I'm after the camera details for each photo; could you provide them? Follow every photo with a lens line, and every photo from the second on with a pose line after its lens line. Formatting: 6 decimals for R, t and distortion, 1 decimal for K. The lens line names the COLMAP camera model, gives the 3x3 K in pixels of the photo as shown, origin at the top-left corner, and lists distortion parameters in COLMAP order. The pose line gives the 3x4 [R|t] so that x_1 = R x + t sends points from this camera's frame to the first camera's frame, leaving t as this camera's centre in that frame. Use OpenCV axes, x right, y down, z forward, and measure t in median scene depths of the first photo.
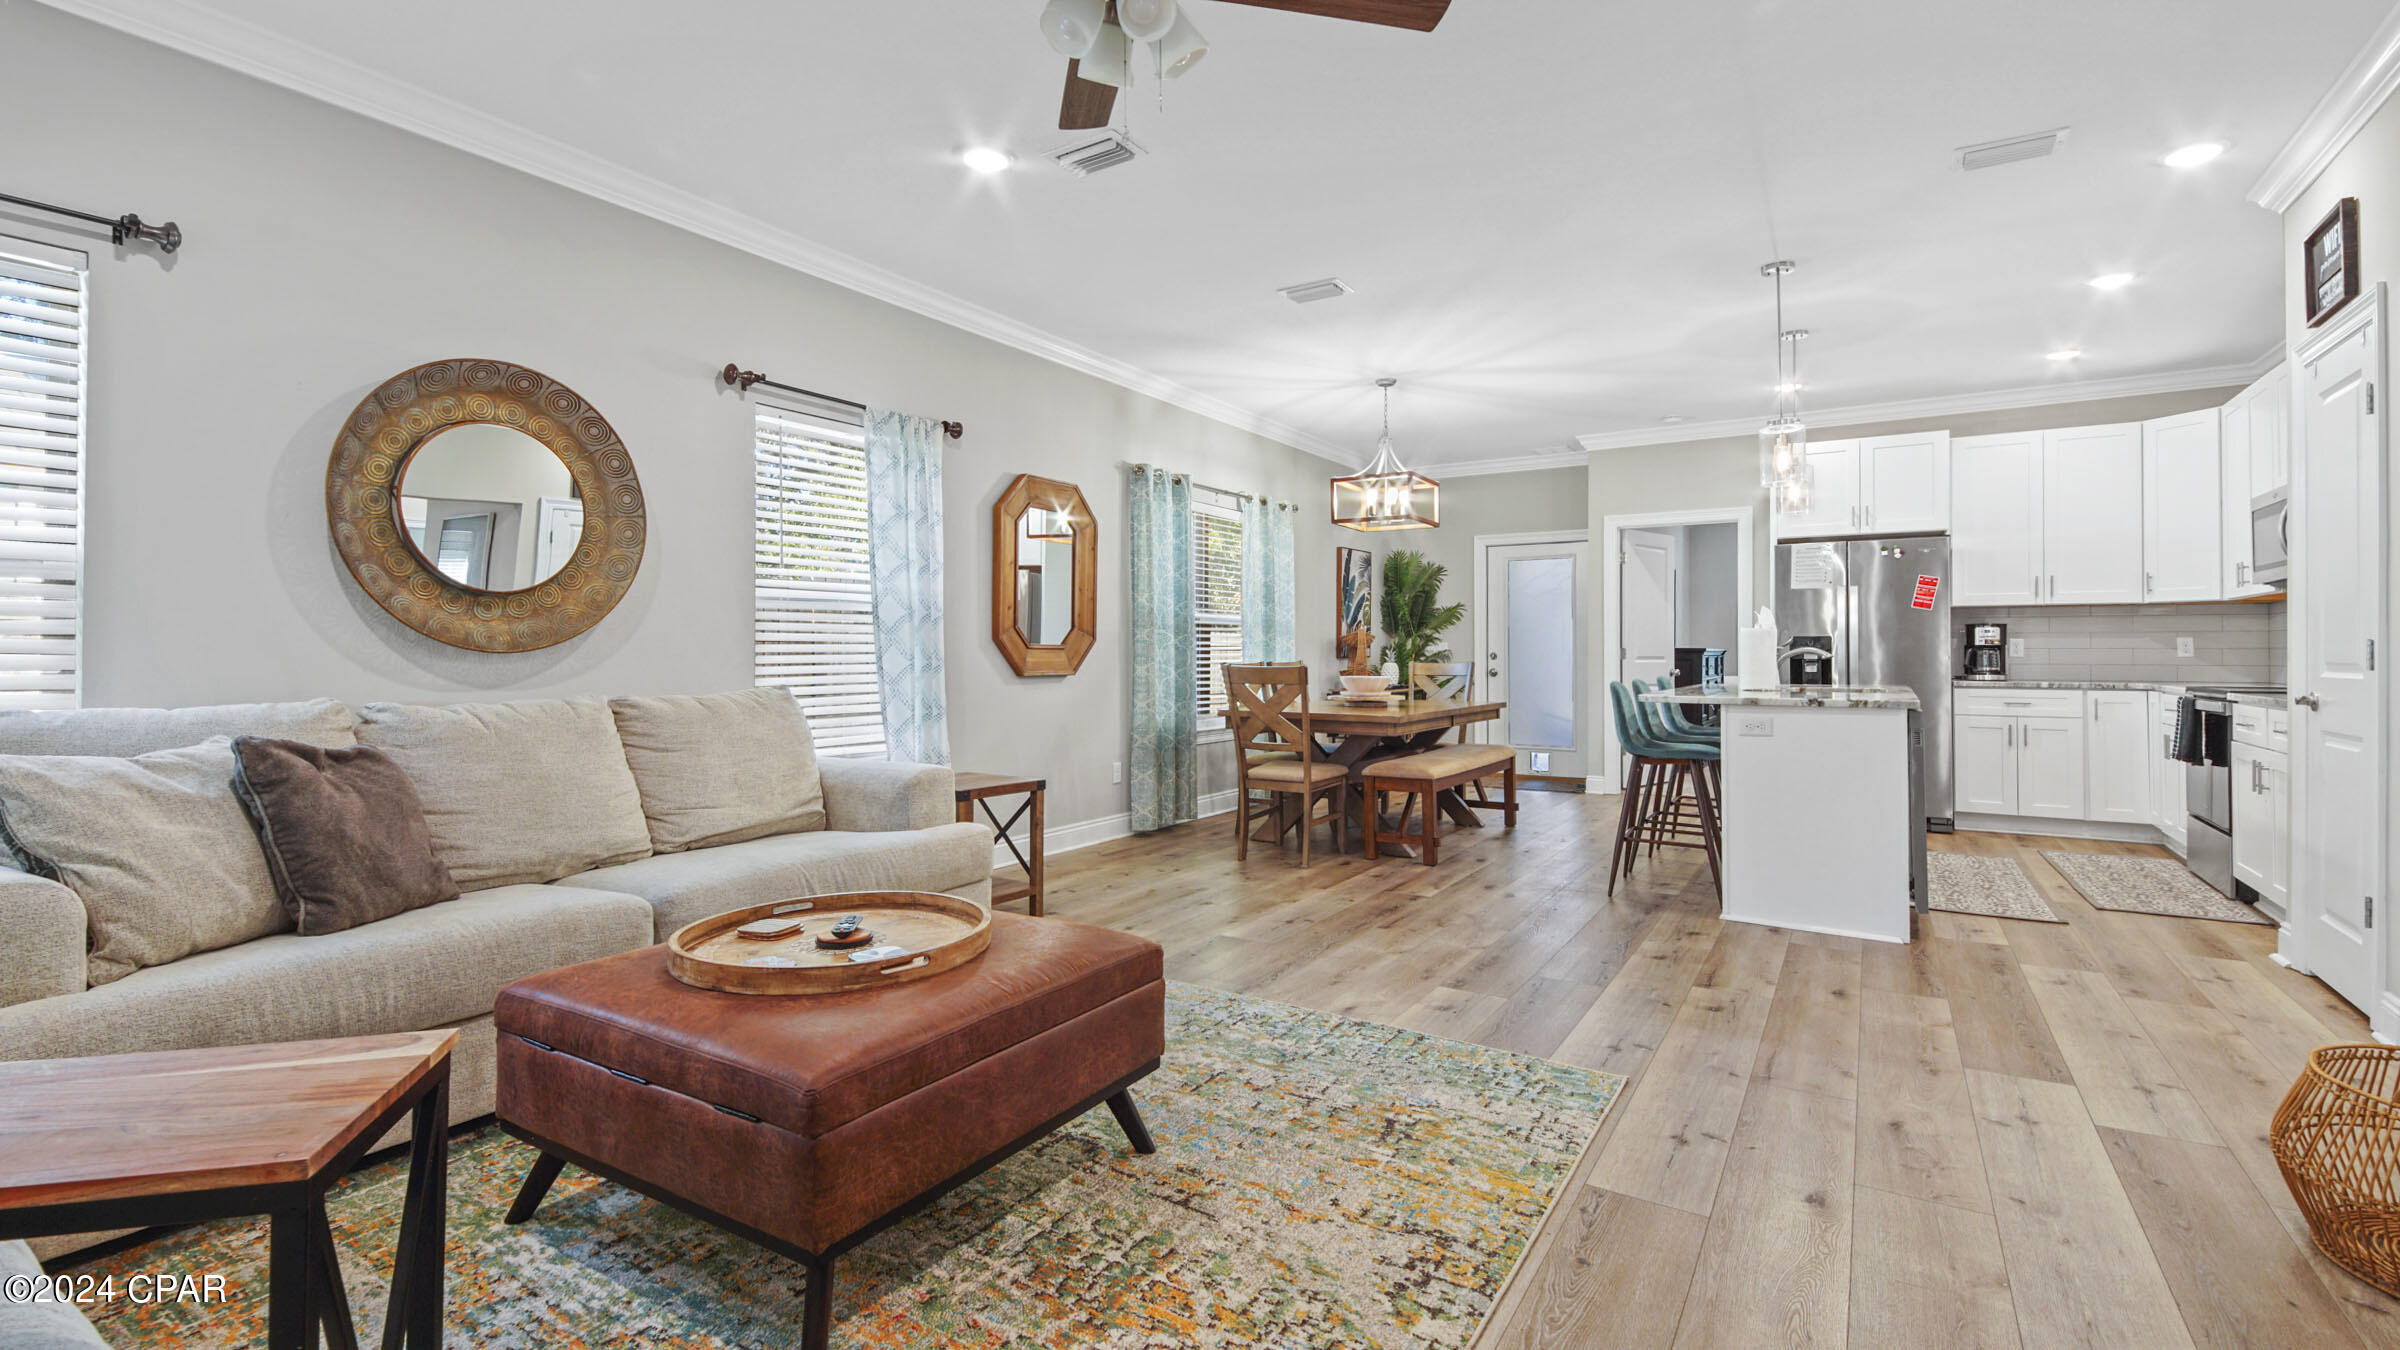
lens RADIAL K [[1070.5, 0, 1196.1], [0, 1070.5, 635.6], [0, 0, 1]] dist [0.036944, -0.017285]
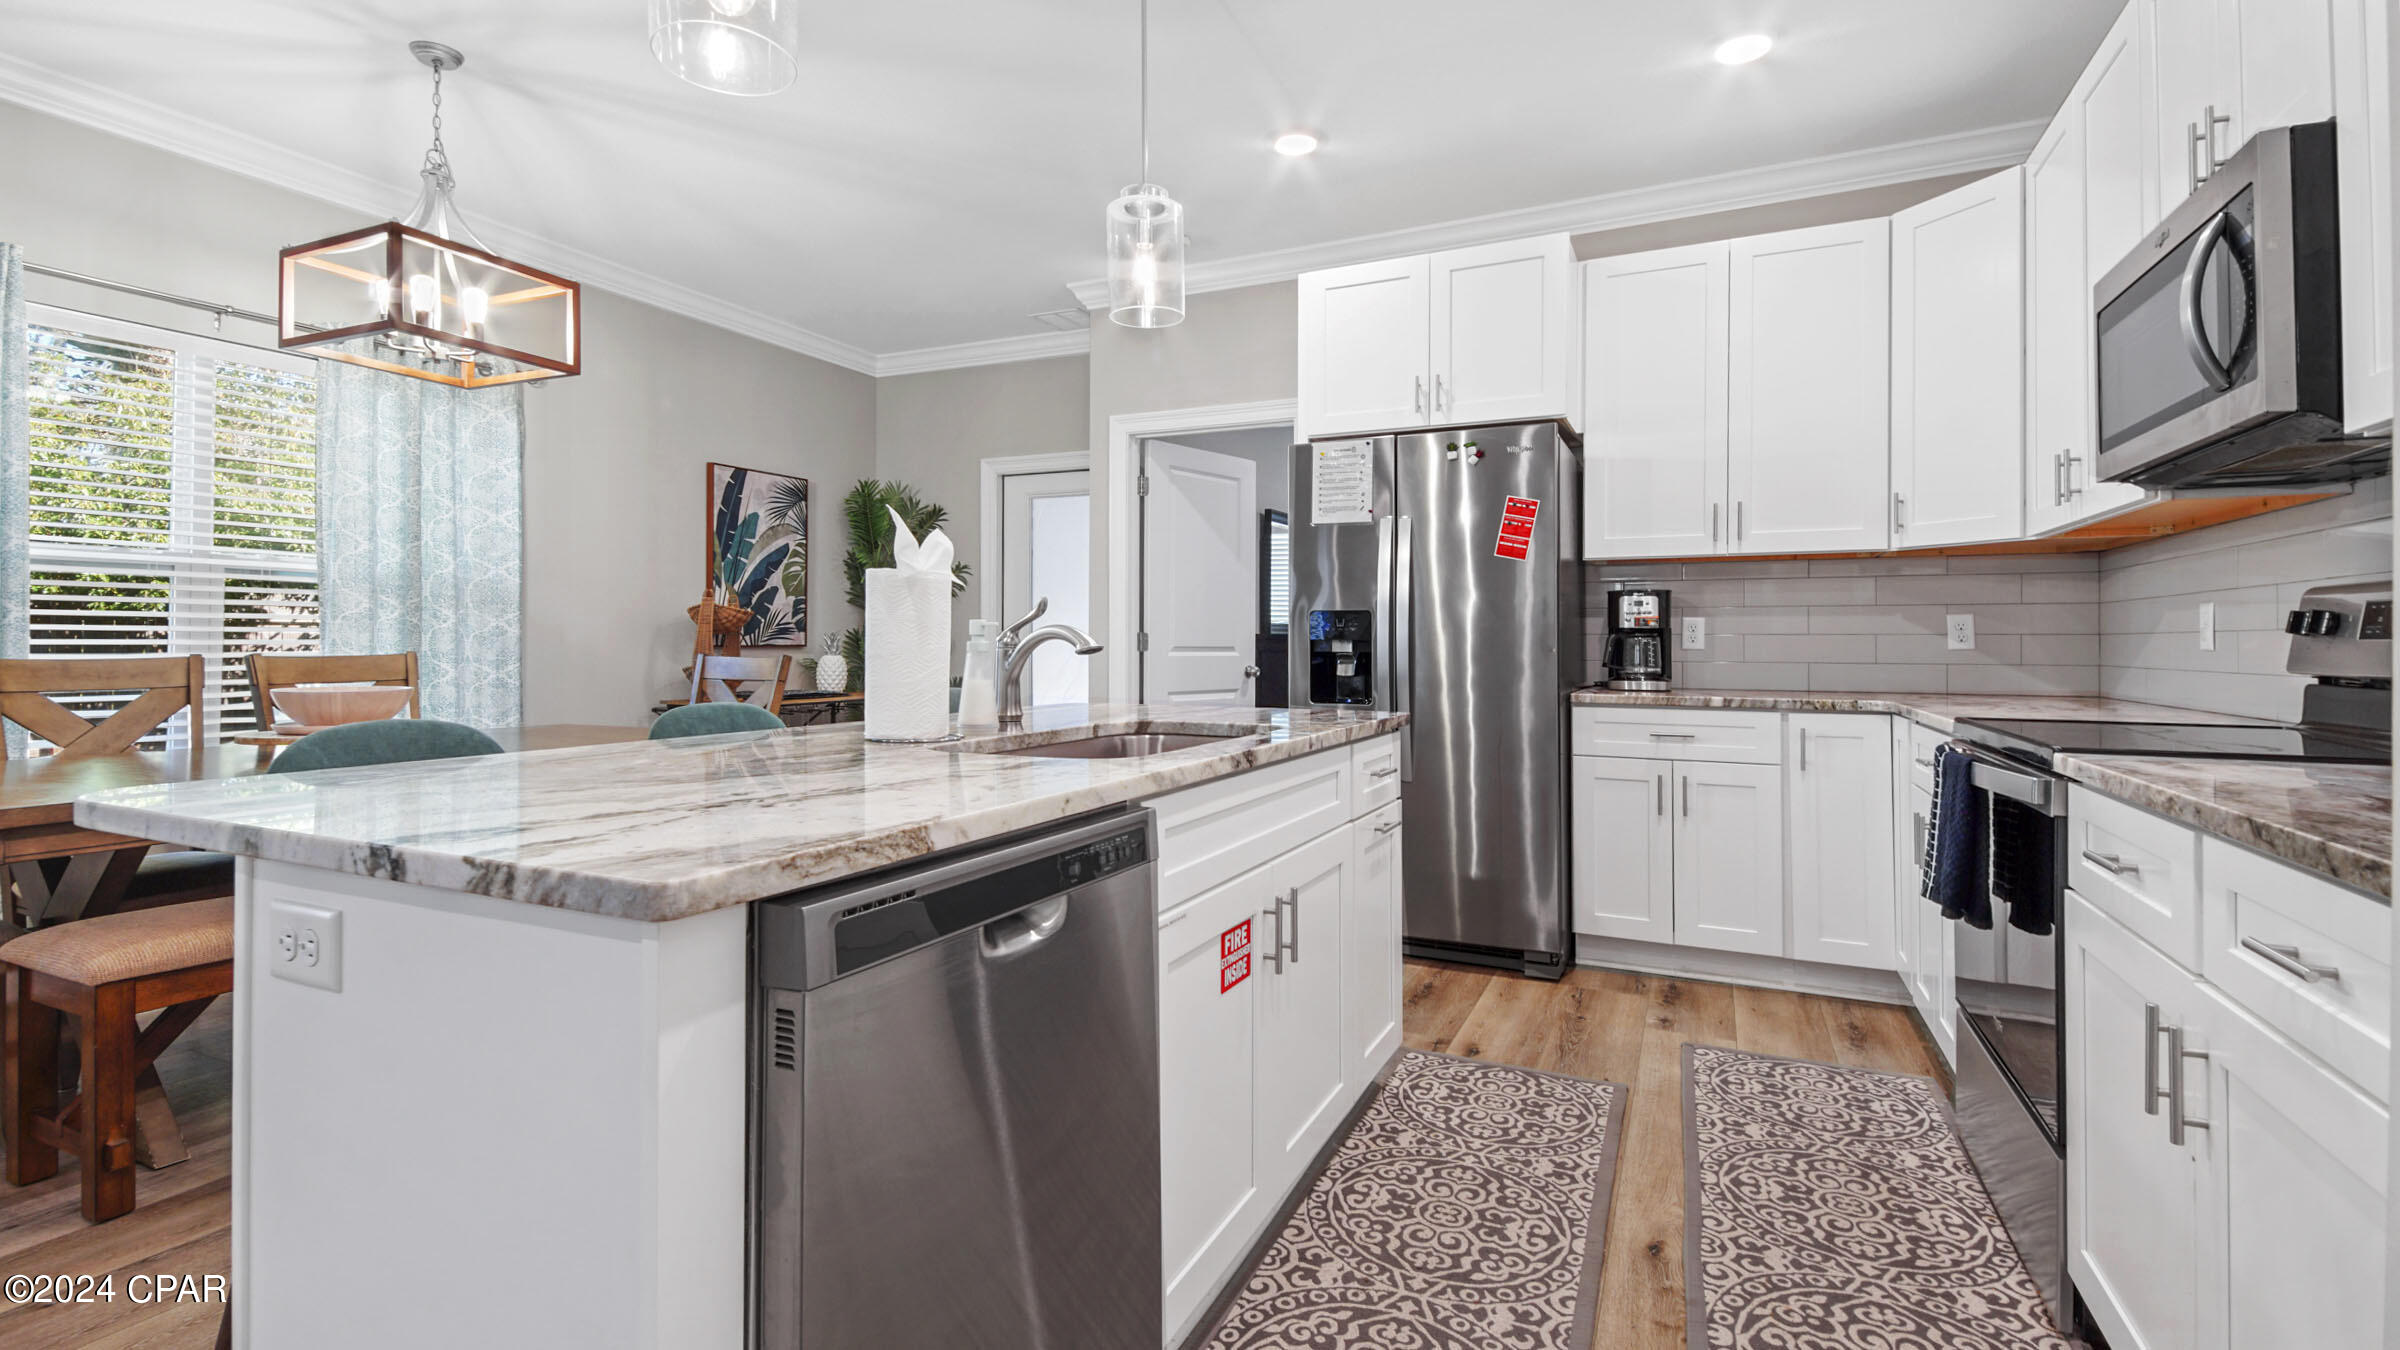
lens RADIAL K [[1070.5, 0, 1196.1], [0, 1070.5, 635.6], [0, 0, 1]] dist [0.036944, -0.017285]
pose [[0.992889, 0.003592, 0.118988, 0.681563], [-0.004995, 0.999921, 0.011498, 0.011875], [-0.118937, -0.012011, 0.992829, 0.743840]]
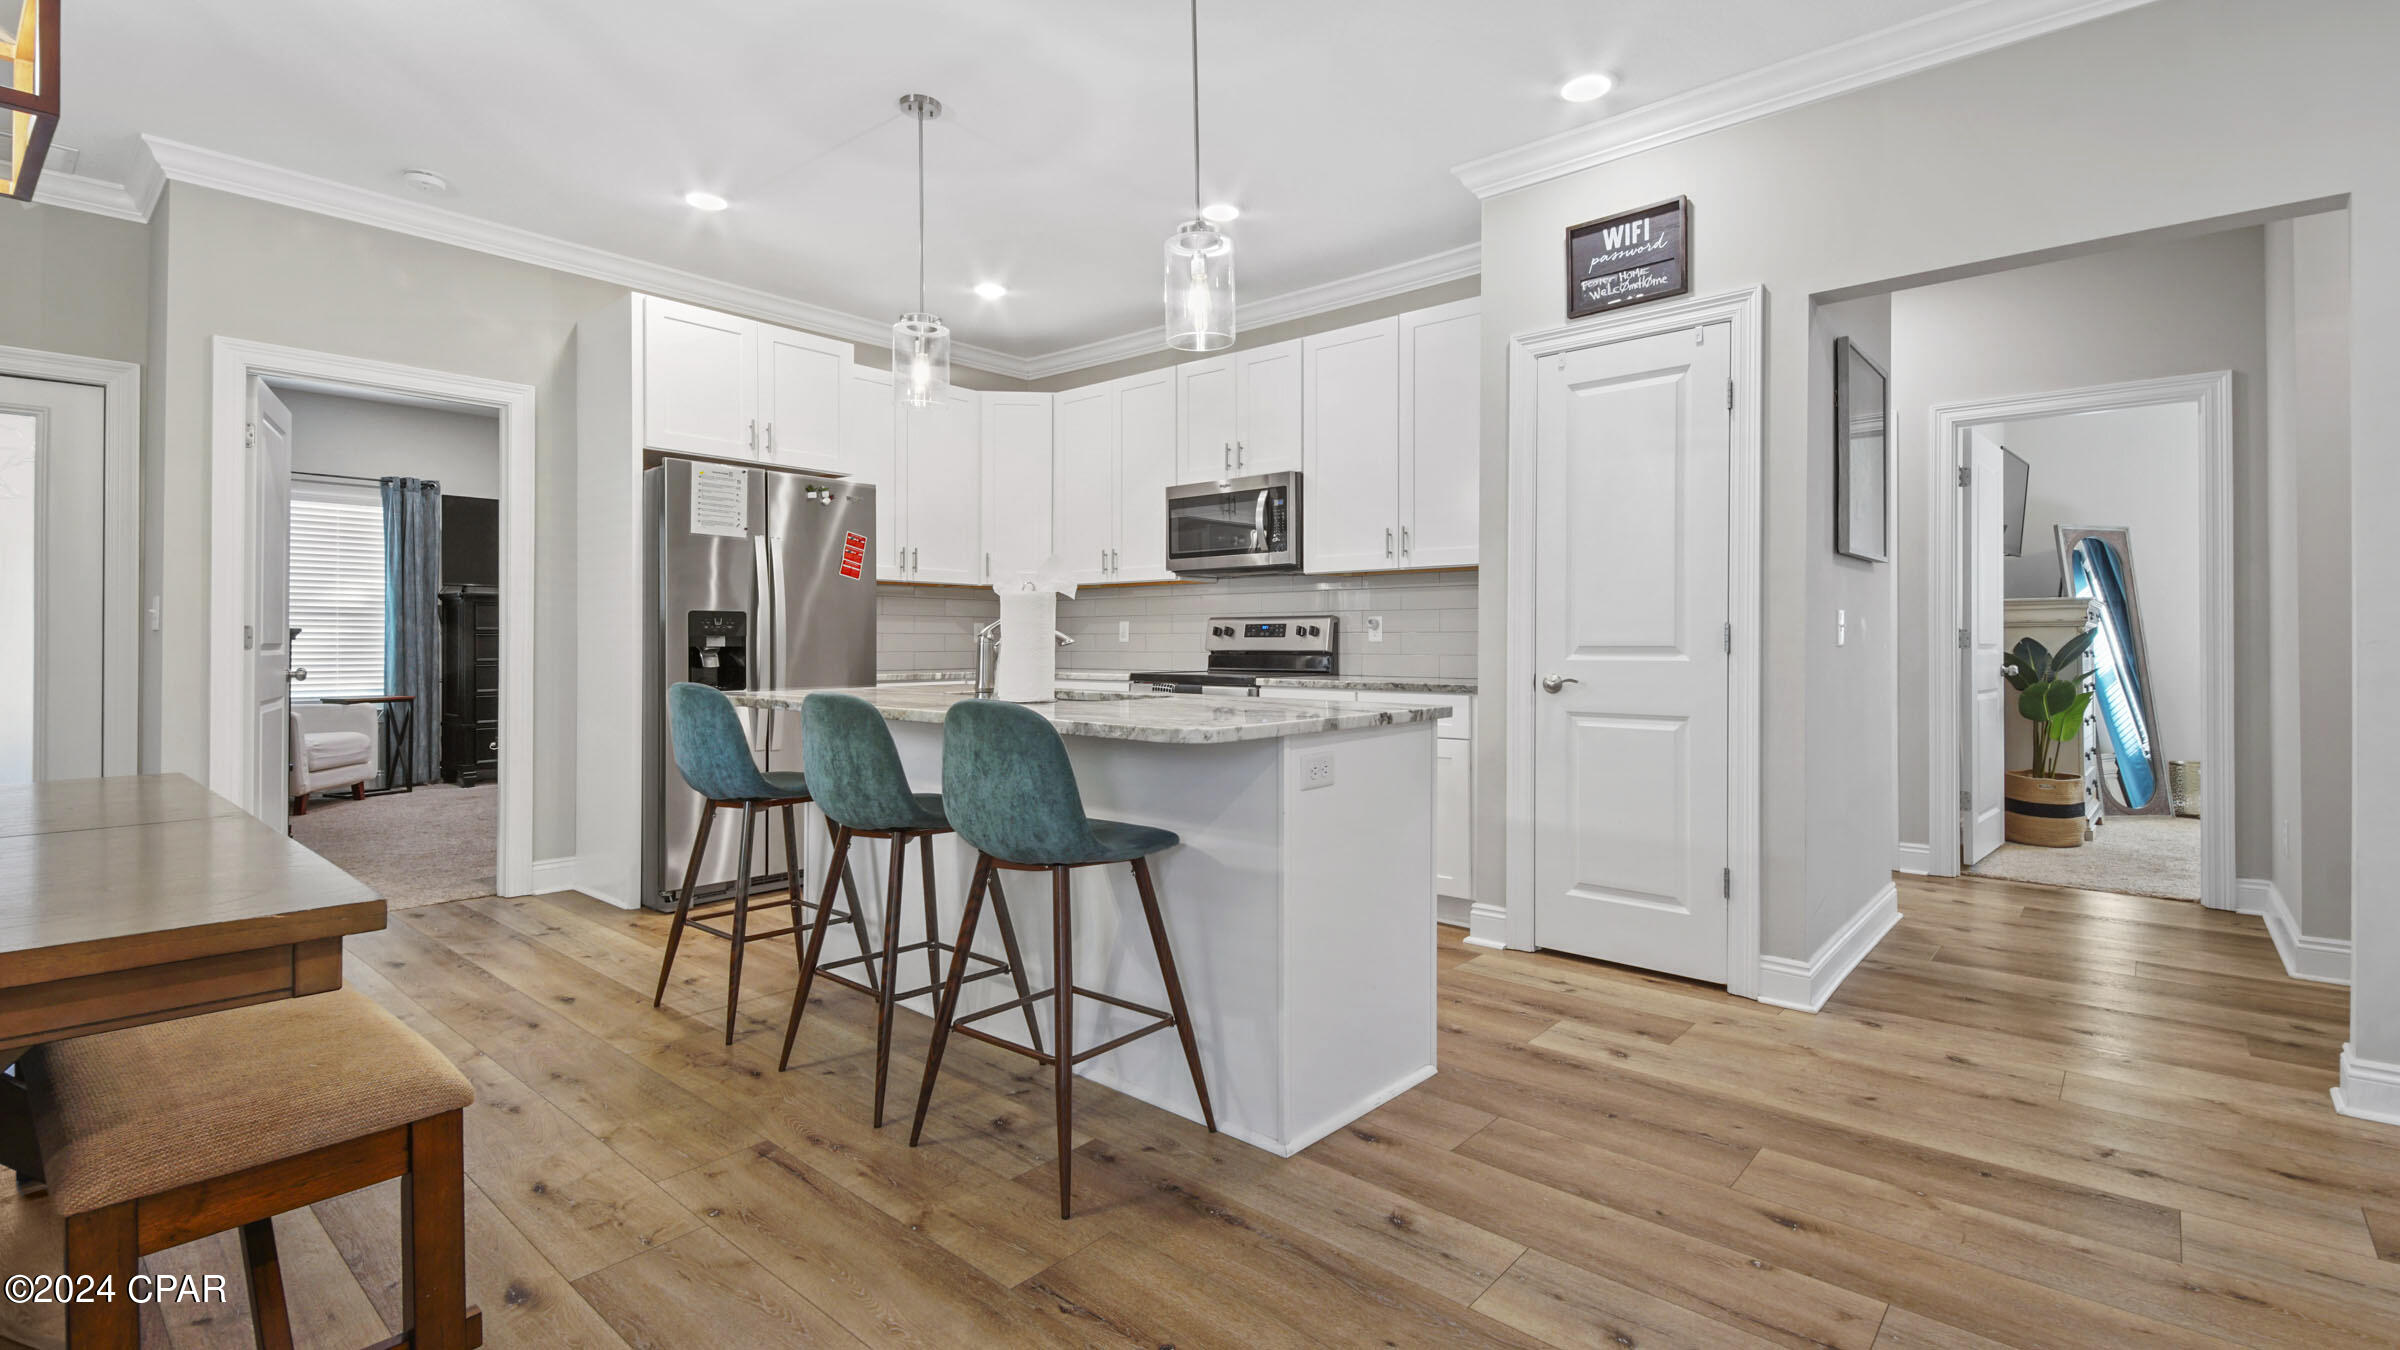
lens RADIAL K [[1070.5, 0, 1196.1], [0, 1070.5, 635.6], [0, 0, 1]] dist [0.036944, -0.017285]
pose [[0.150293, 0.006679, 0.988619, -0.023760], [-0.016469, 0.999855, -0.004251, 0.020619], [-0.988504, -0.015643, 0.150382, 0.995453]]
